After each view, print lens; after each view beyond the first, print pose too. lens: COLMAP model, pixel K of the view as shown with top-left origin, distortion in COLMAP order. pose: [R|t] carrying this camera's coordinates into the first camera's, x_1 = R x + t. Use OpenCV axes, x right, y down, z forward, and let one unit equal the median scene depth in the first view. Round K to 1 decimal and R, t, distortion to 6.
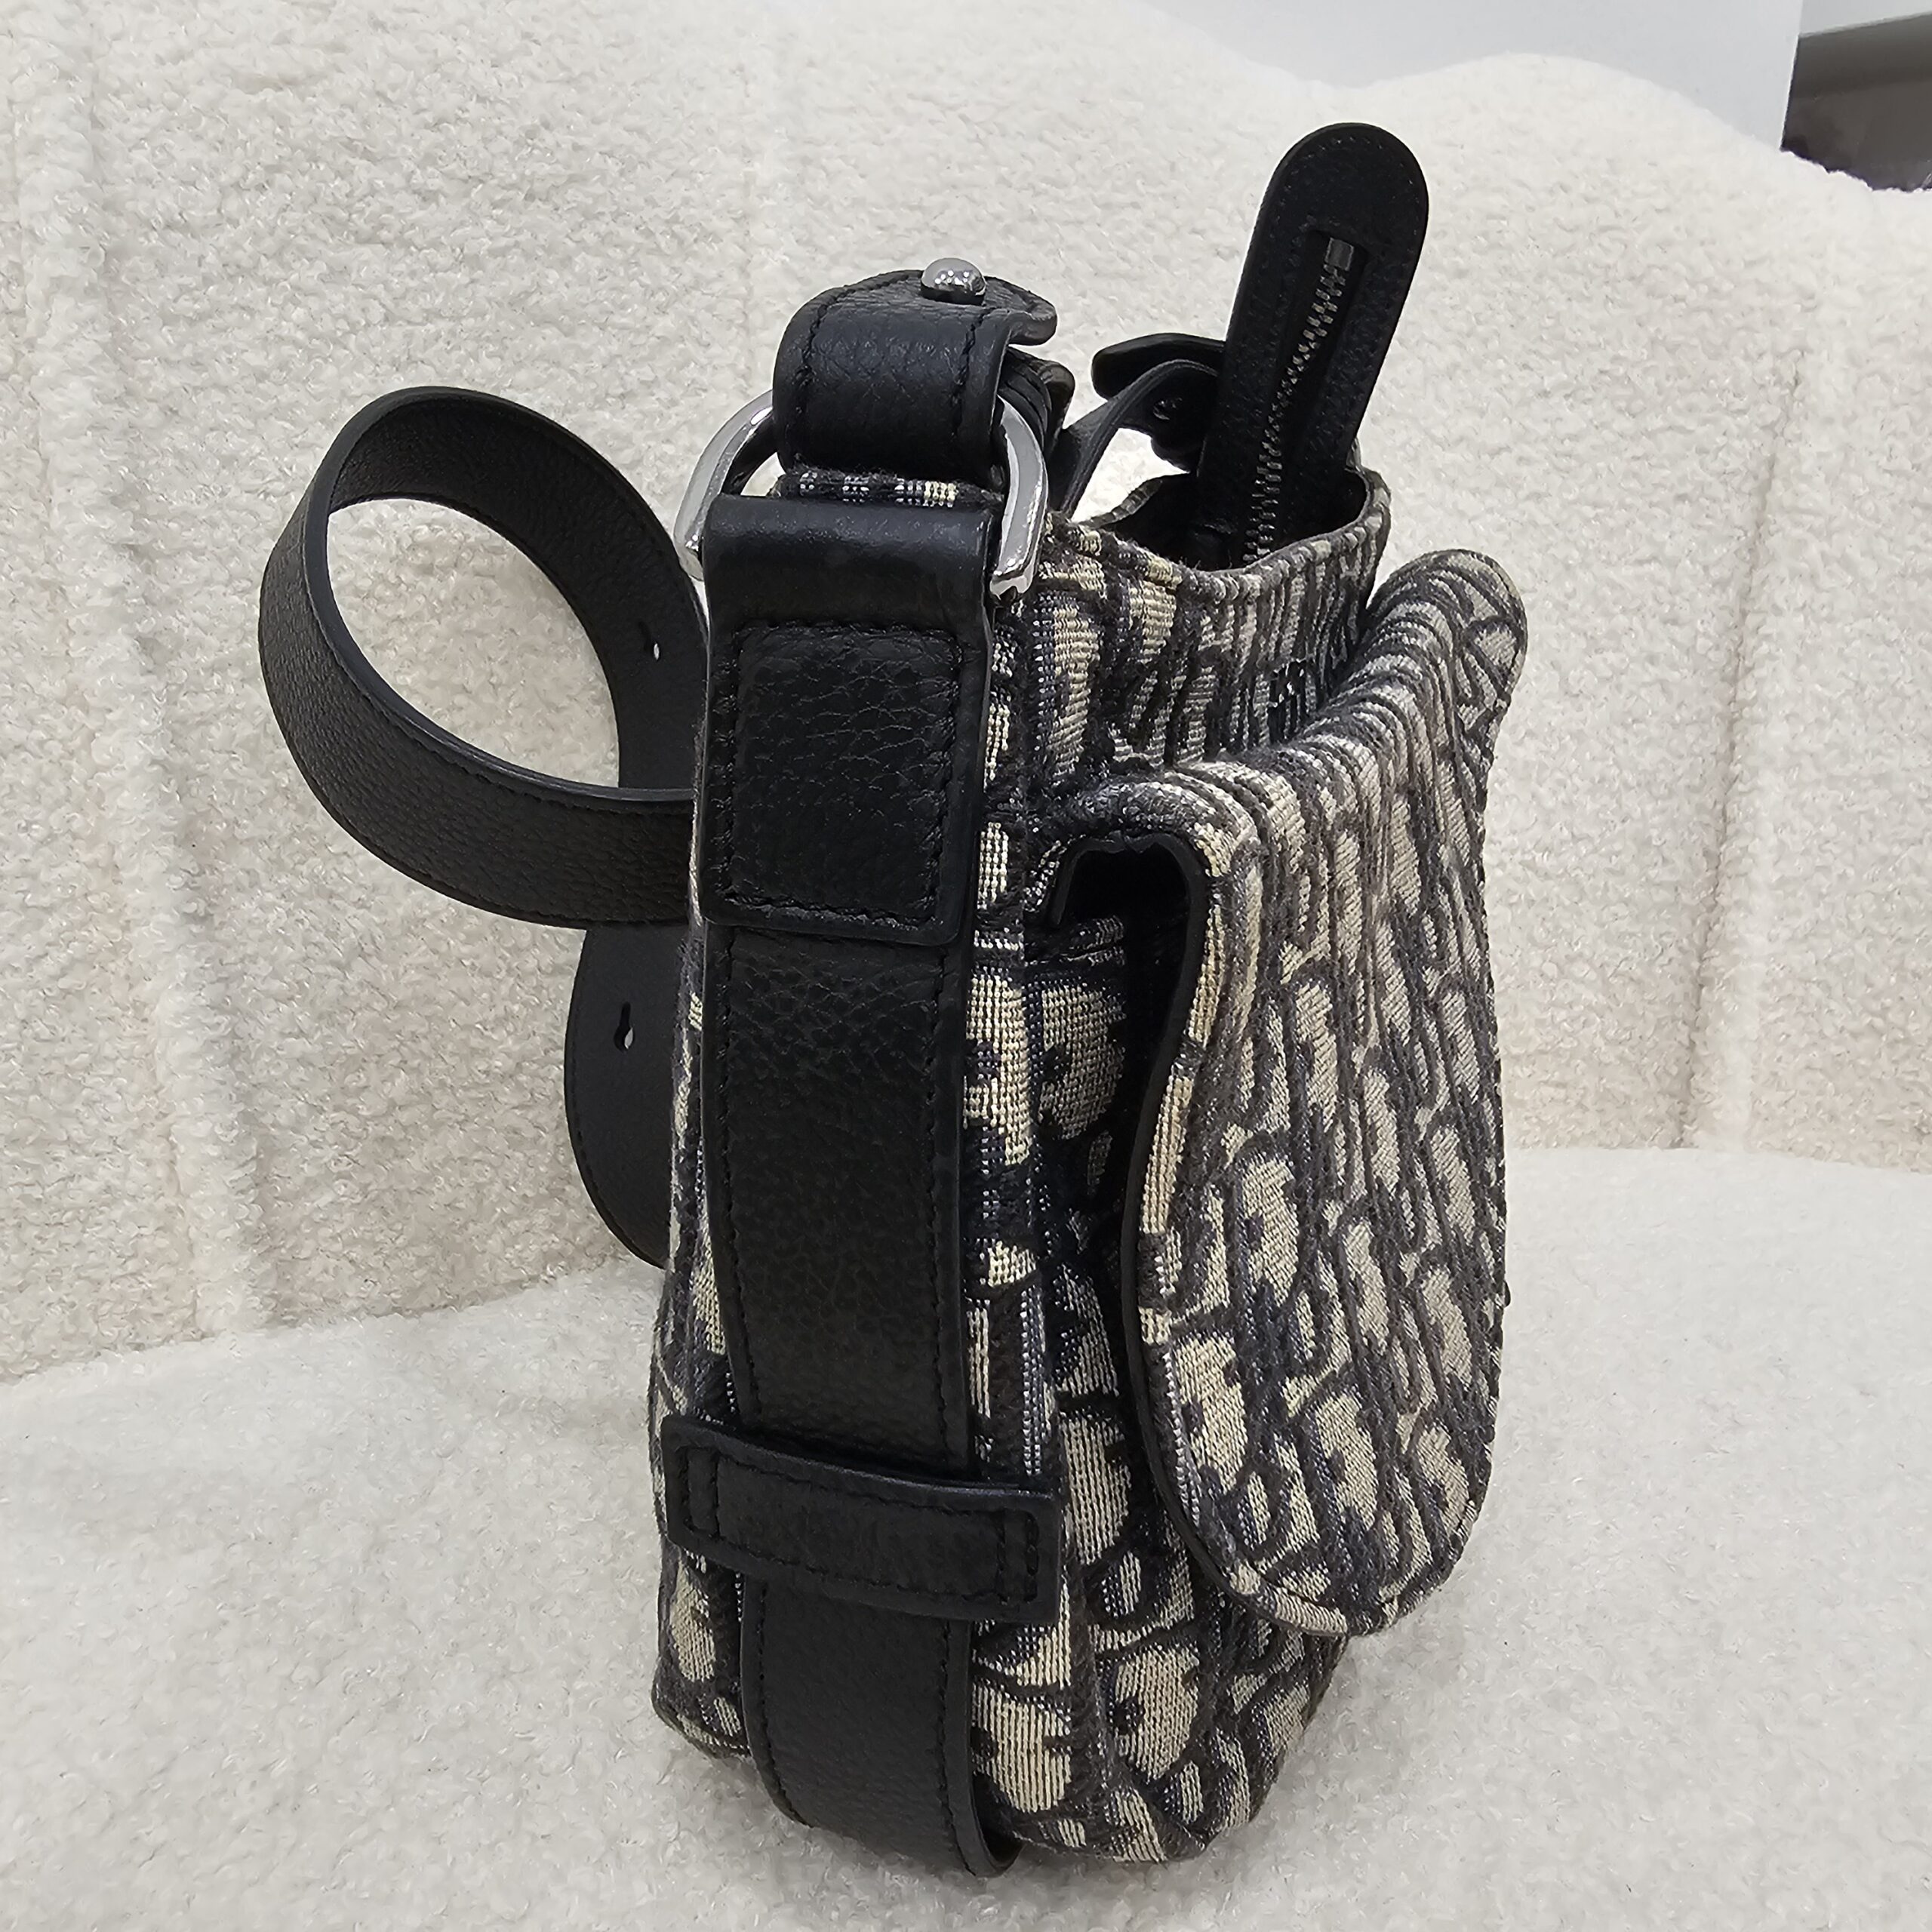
lens RADIAL K [[1779.1, 0, 983.0], [0, 1779.1, 948.4], [0, 0, 1]] dist [0.005325, 0.000000]
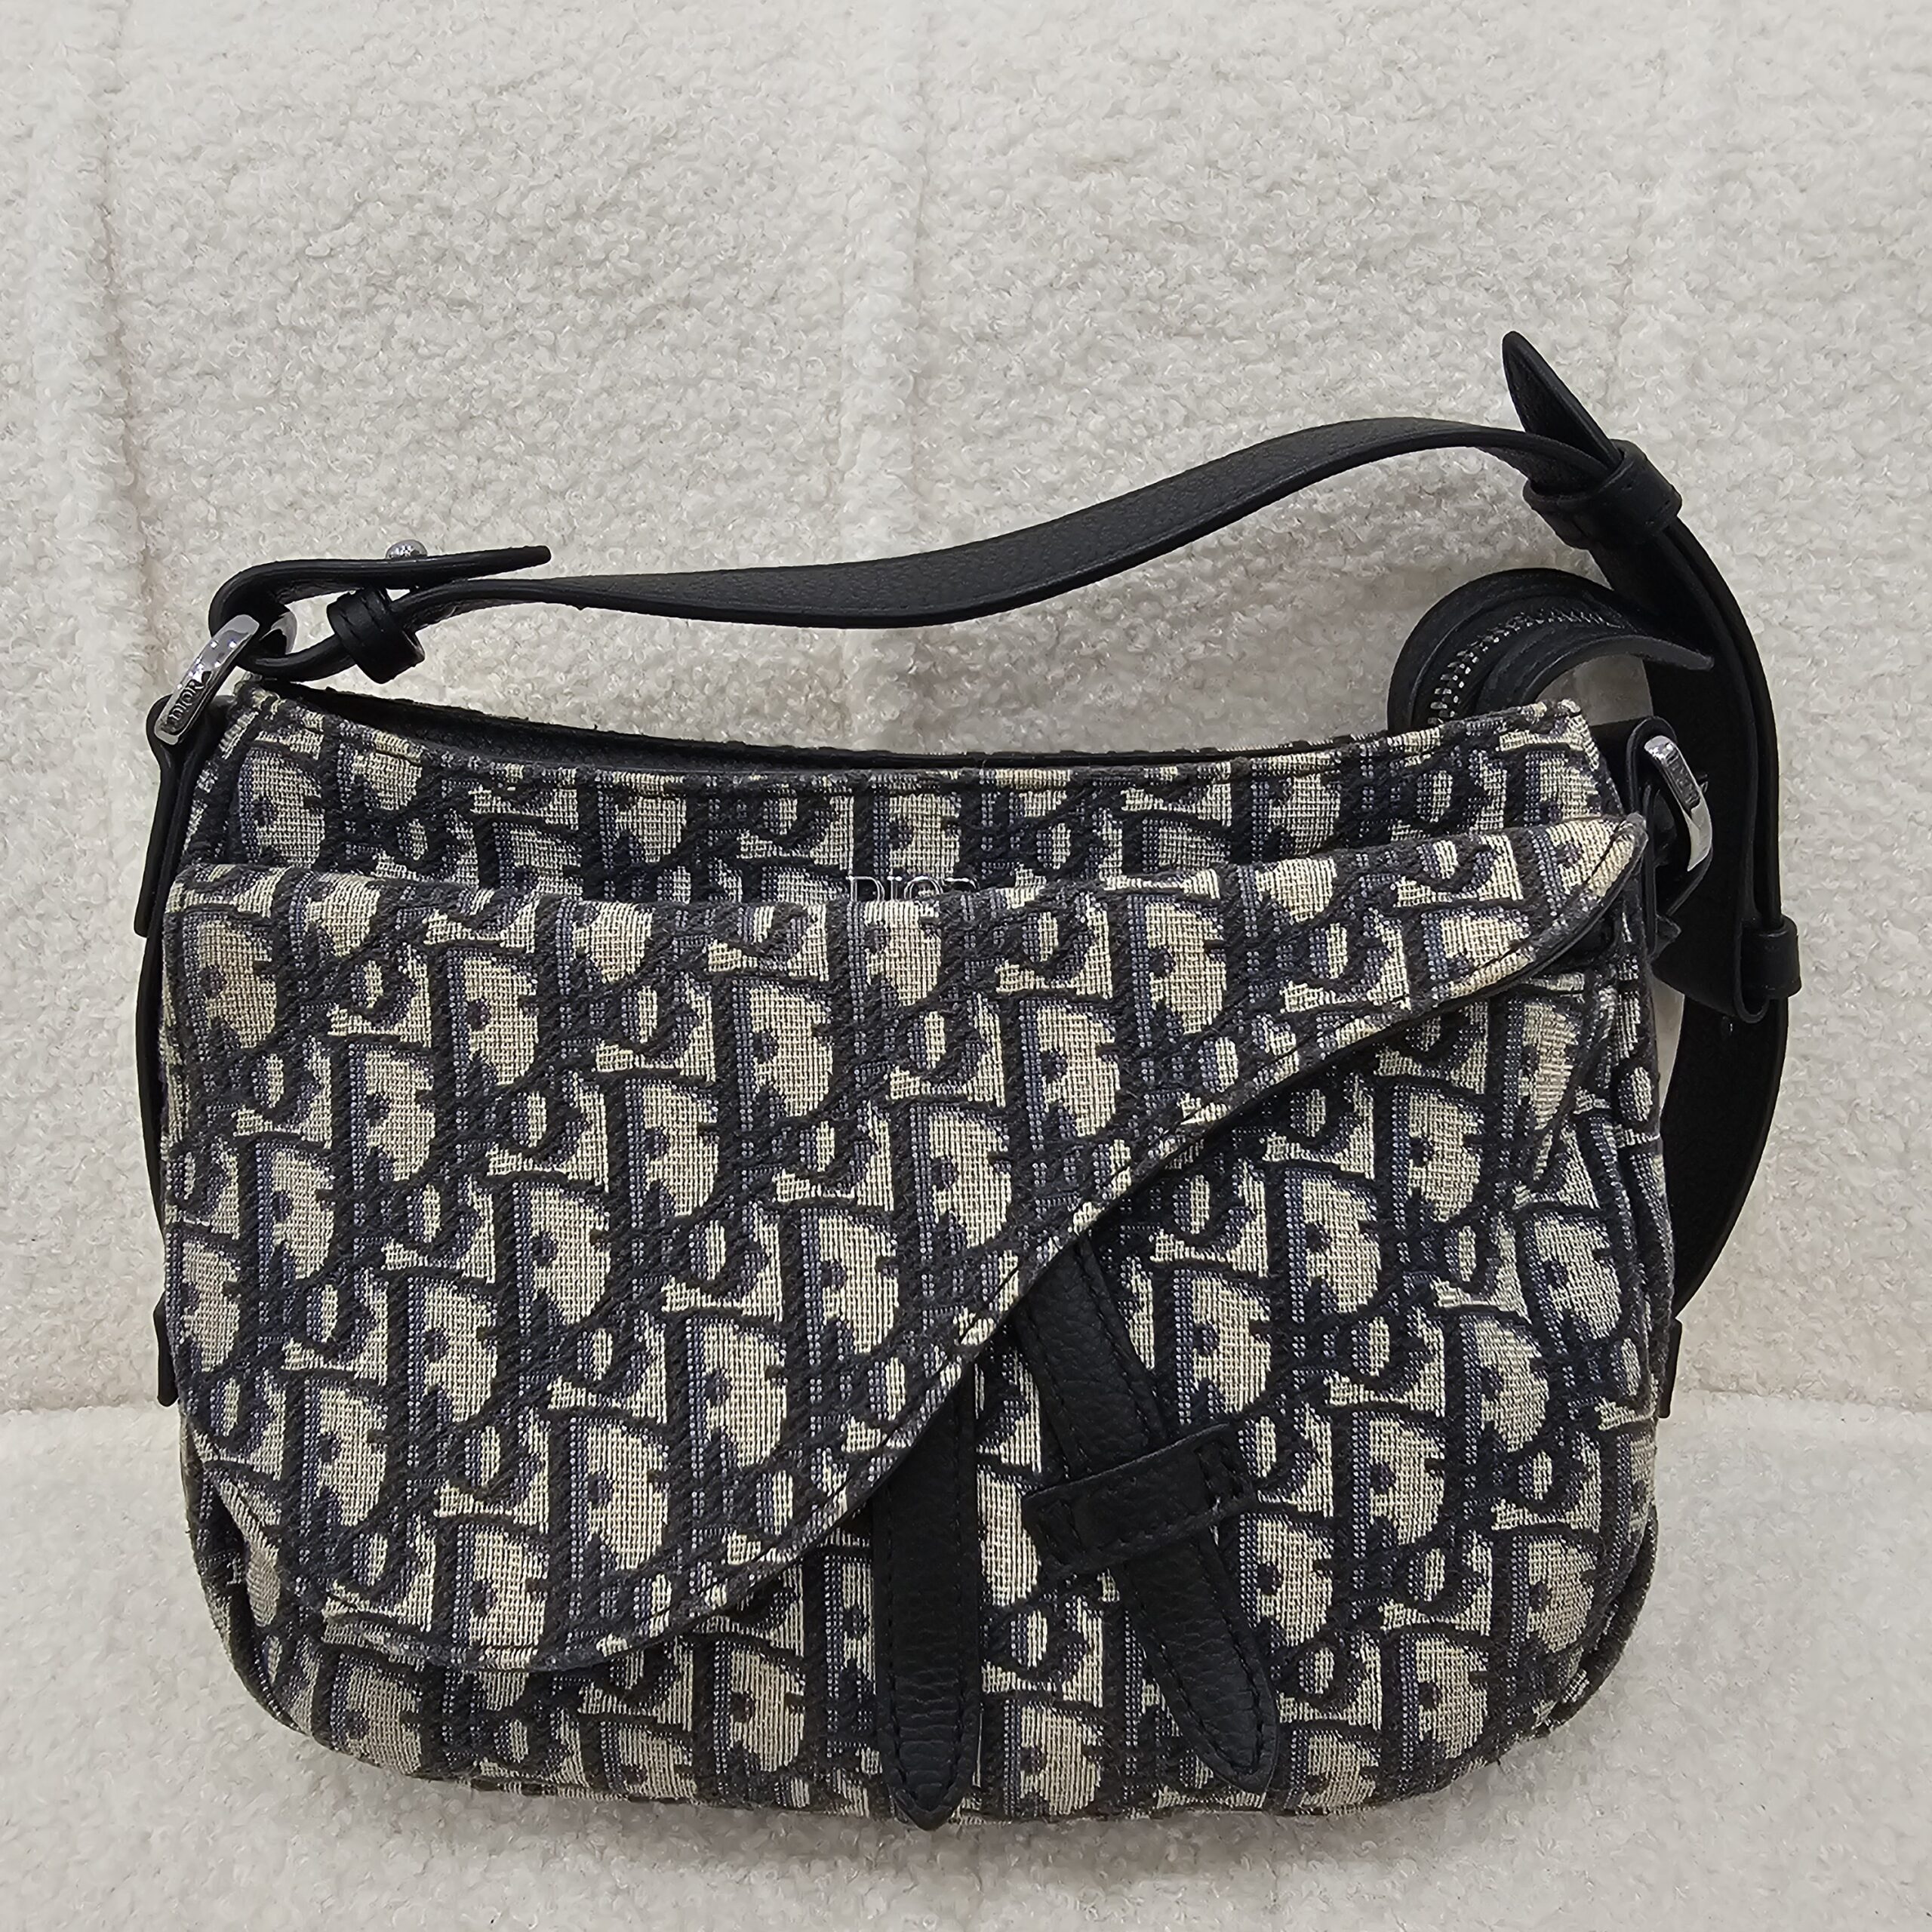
lens RADIAL K [[1779.1, 0, 975.6], [0, 1779.1, 965.6], [0, 0, 1]] dist [0.005325, 0.000000]
pose [[0.867461, 0.191224, -0.459287, 0.047138], [-0.098607, 0.970951, 0.218016, -0.263990], [0.487635, -0.143832, 0.861118, 0.108843]]
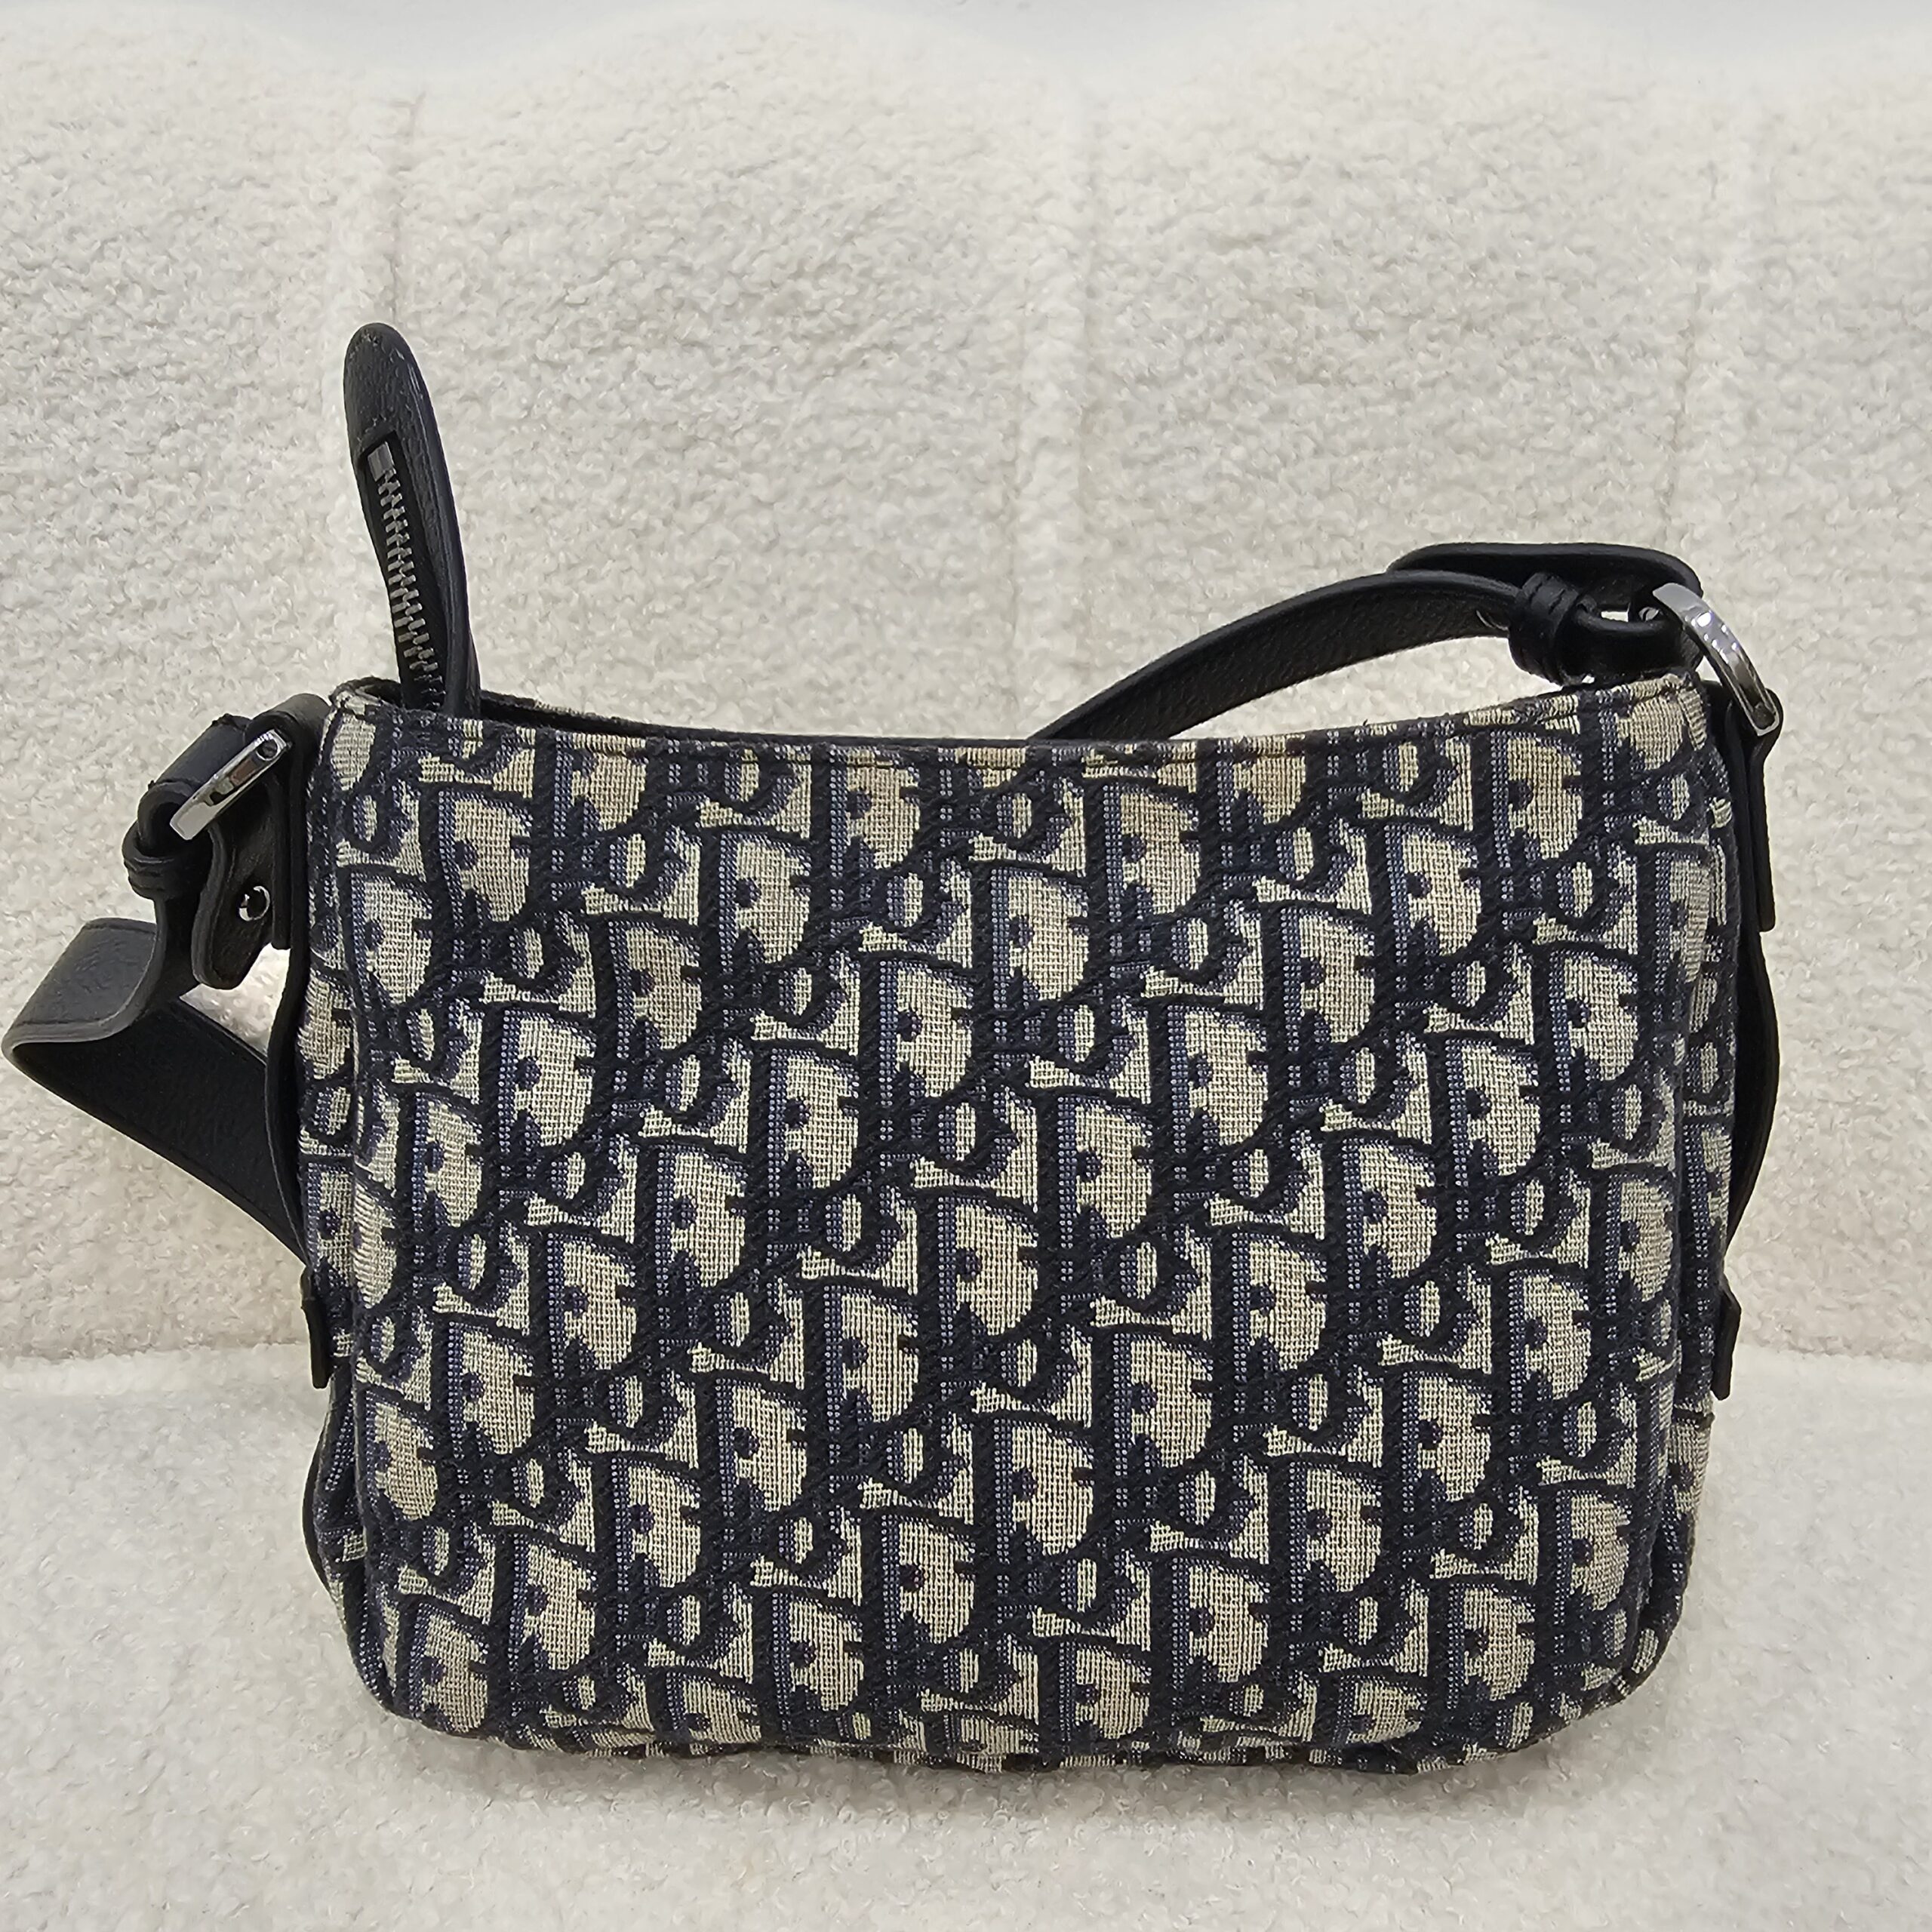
lens RADIAL K [[1779.1, 0, 994.9], [0, 1779.1, 825.1], [0, 0, 1]] dist [0.005325, 0.000000]
pose [[0.868944, 0.135434, -0.476018, 0.037207], [-0.118162, 0.990786, 0.066195, -0.175474], [0.480597, -0.001272, 0.876941, -0.032641]]
